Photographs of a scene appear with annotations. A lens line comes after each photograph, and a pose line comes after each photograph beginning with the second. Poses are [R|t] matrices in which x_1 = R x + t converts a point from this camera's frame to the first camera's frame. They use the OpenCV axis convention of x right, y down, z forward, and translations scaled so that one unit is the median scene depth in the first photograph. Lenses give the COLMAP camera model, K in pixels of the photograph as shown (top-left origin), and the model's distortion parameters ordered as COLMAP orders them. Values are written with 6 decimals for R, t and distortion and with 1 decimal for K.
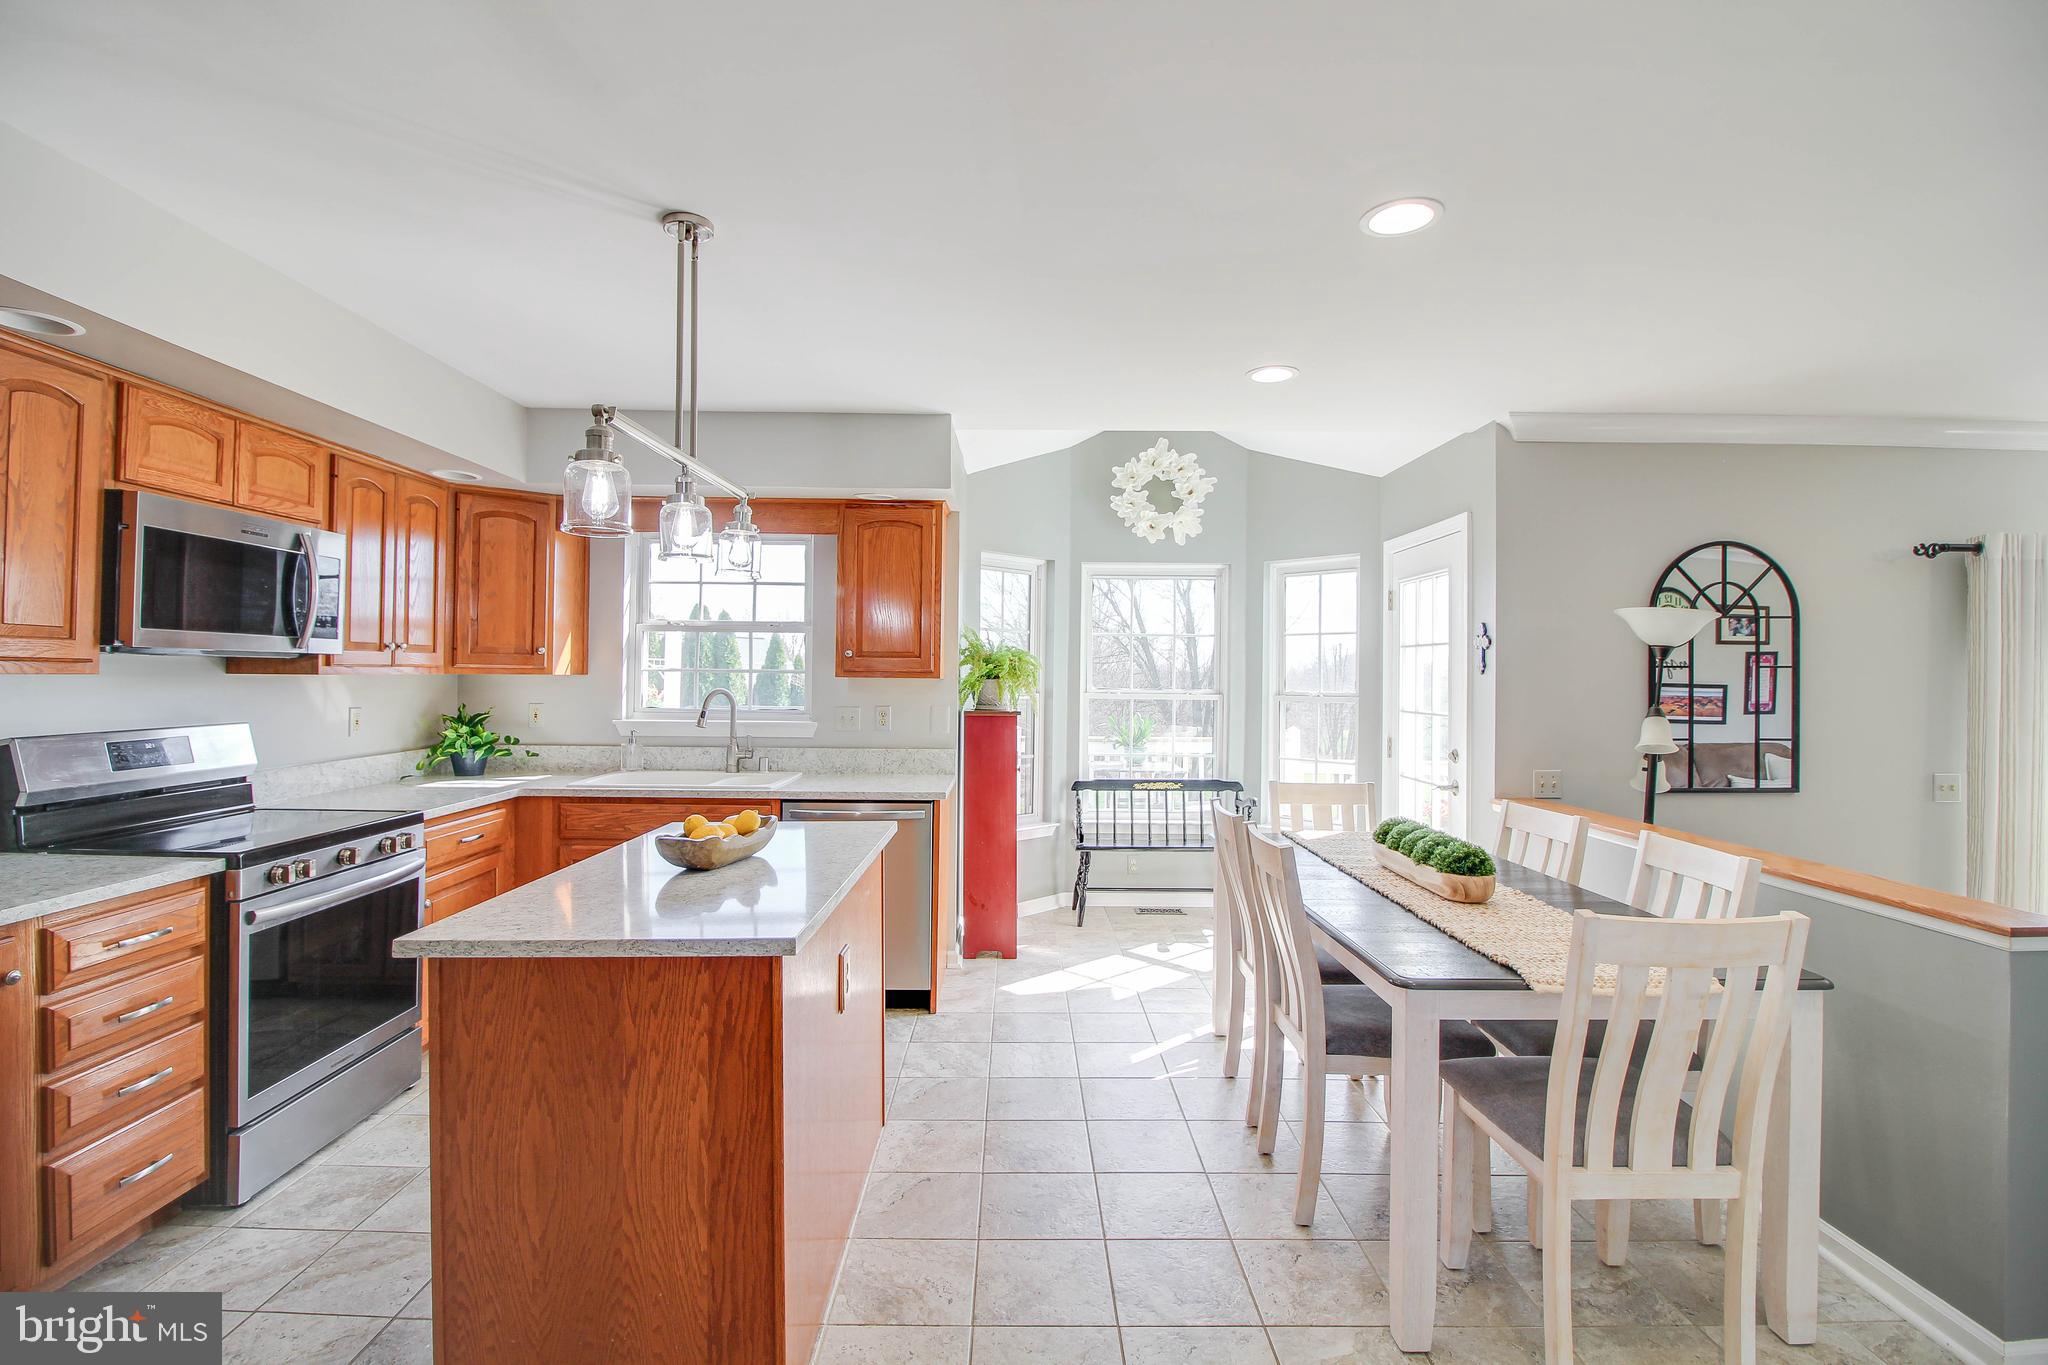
lens RADIAL K [[941.3, 0, 1015.4], [0, 941.3, 665.8], [0, 0, 1]] dist [-0.001081, -0.012920]
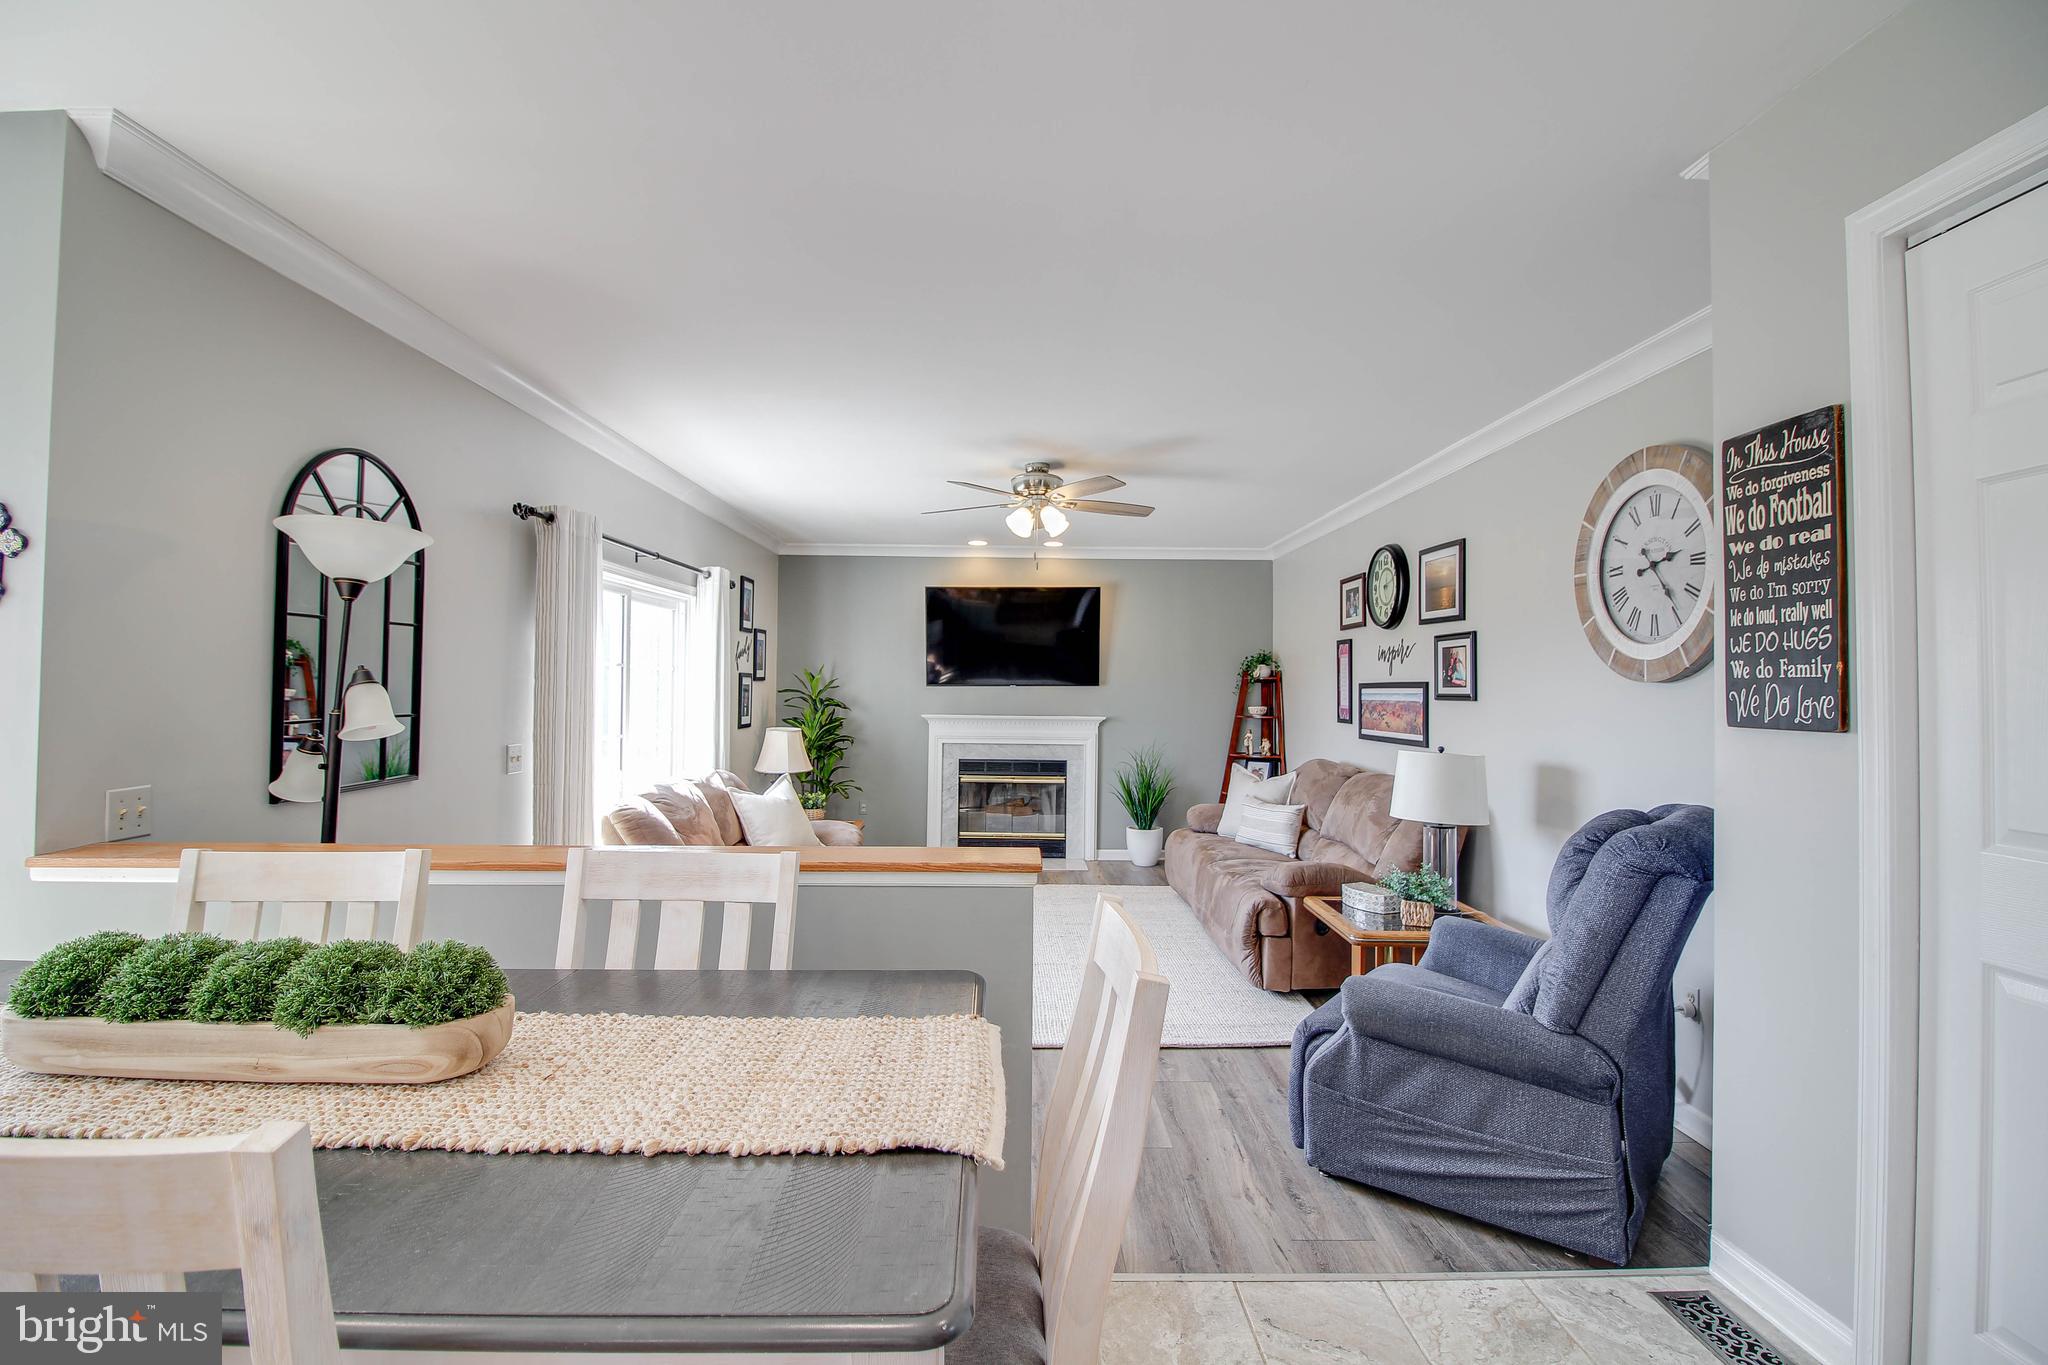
lens RADIAL K [[941.3, 0, 1015.4], [0, 941.3, 665.8], [0, 0, 1]] dist [-0.001081, -0.012920]
pose [[-0.007712, 0.011801, 0.999901, 0.013077], [-0.018511, 0.999757, -0.011942, 0.035111], [-0.999799, -0.018601, -0.007492, 0.472542]]
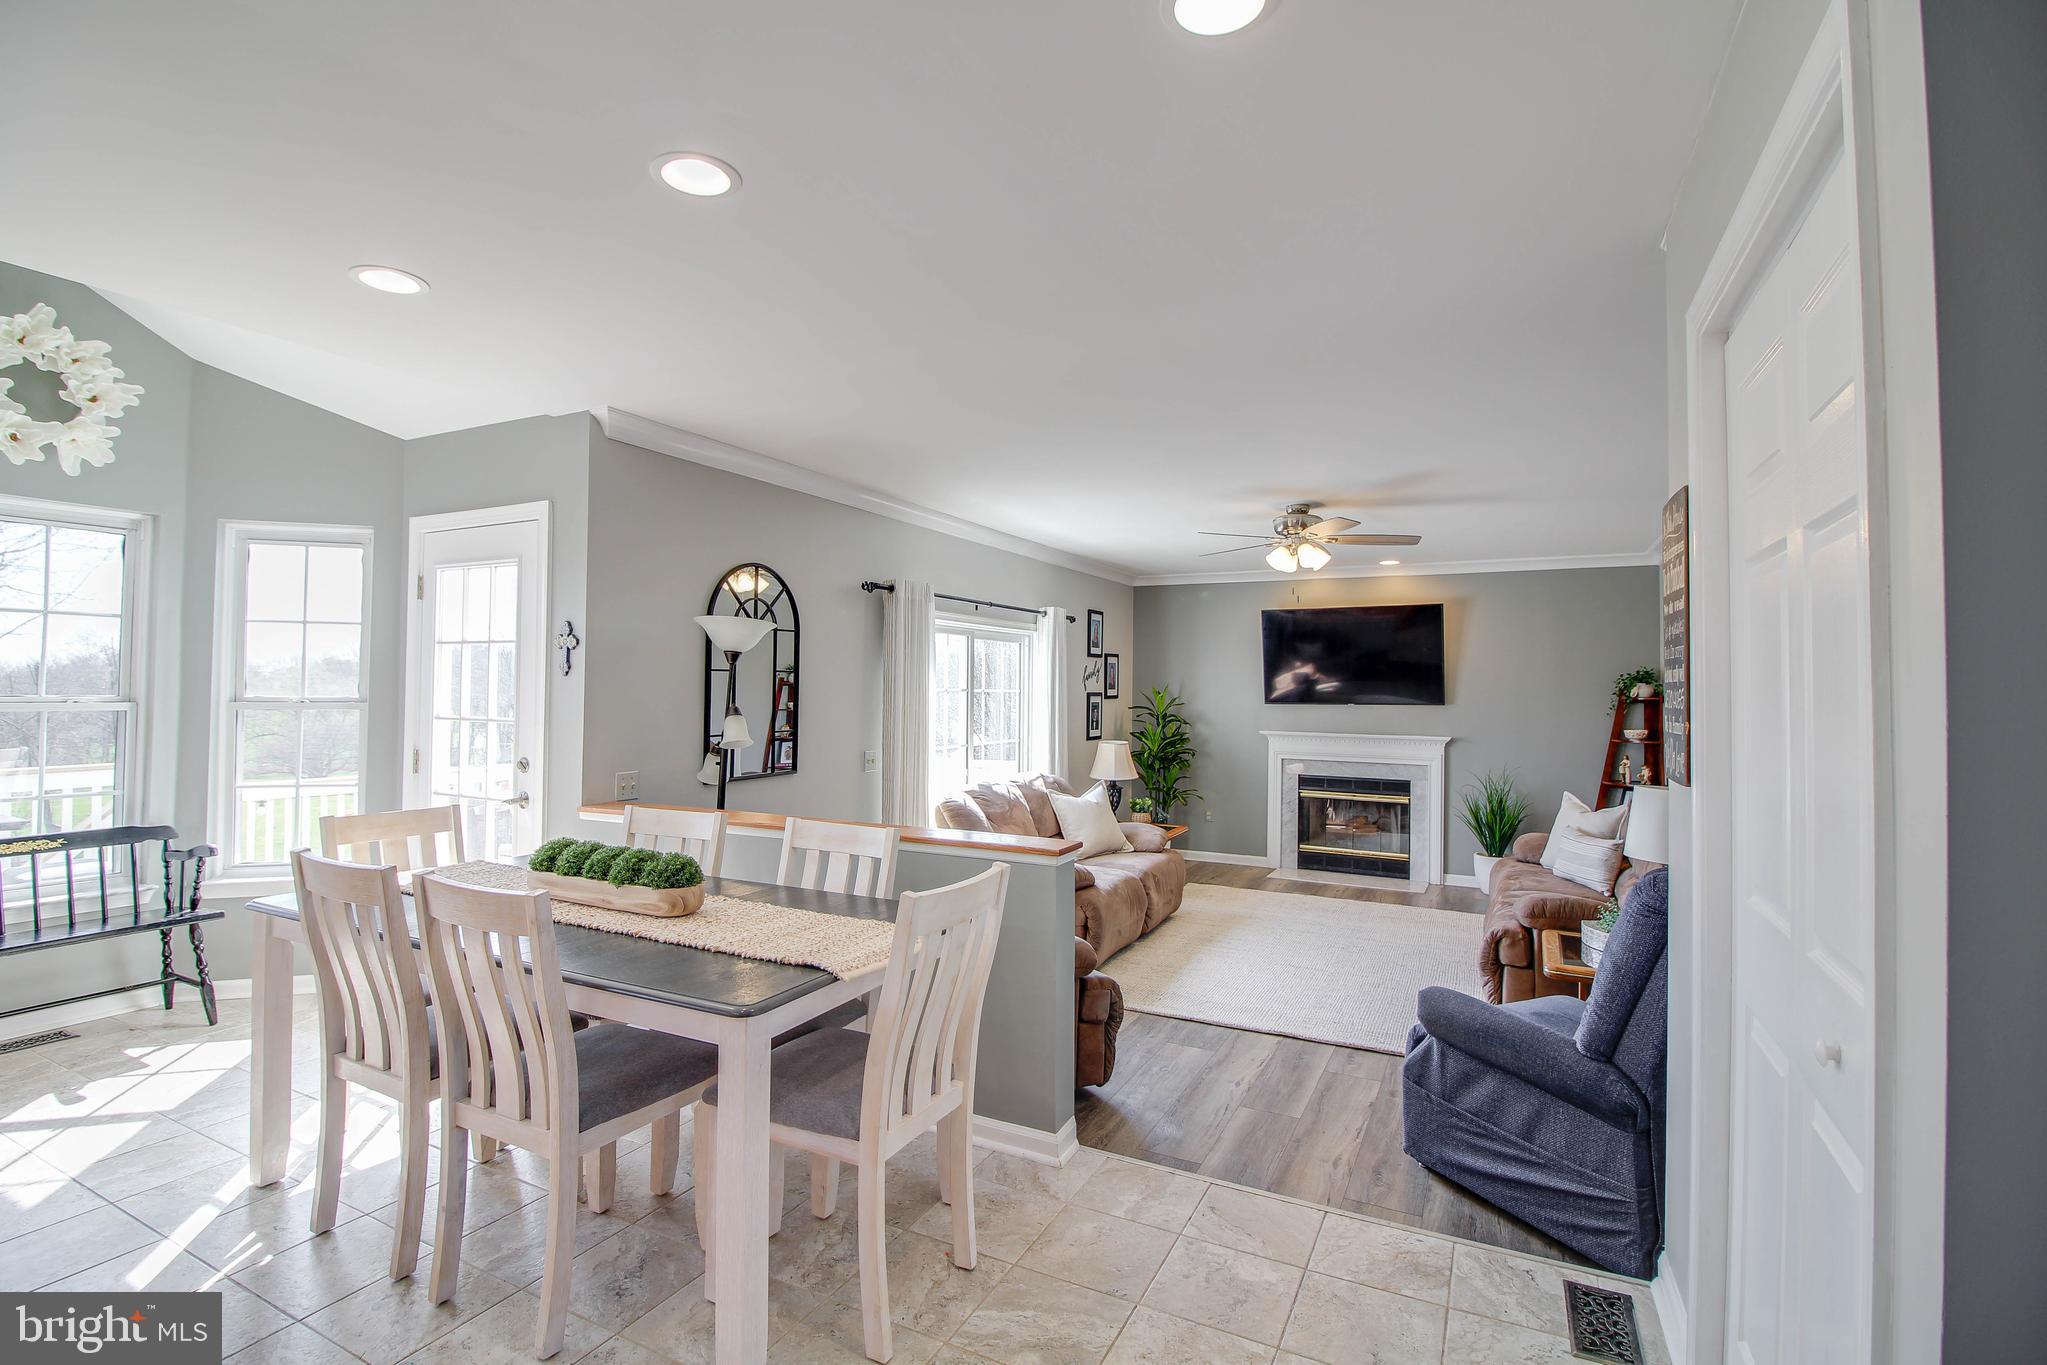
lens RADIAL K [[951.5, 0, 1014.8], [0, 951.5, 666.3], [0, 0, 1]] dist [-0.000047, -0.013650]
pose [[0.457449, 0.015452, 0.889102, -0.144901], [-0.015319, 0.999838, -0.009495, 0.001662], [-0.889104, -0.009277, 0.457611, 0.164988]]
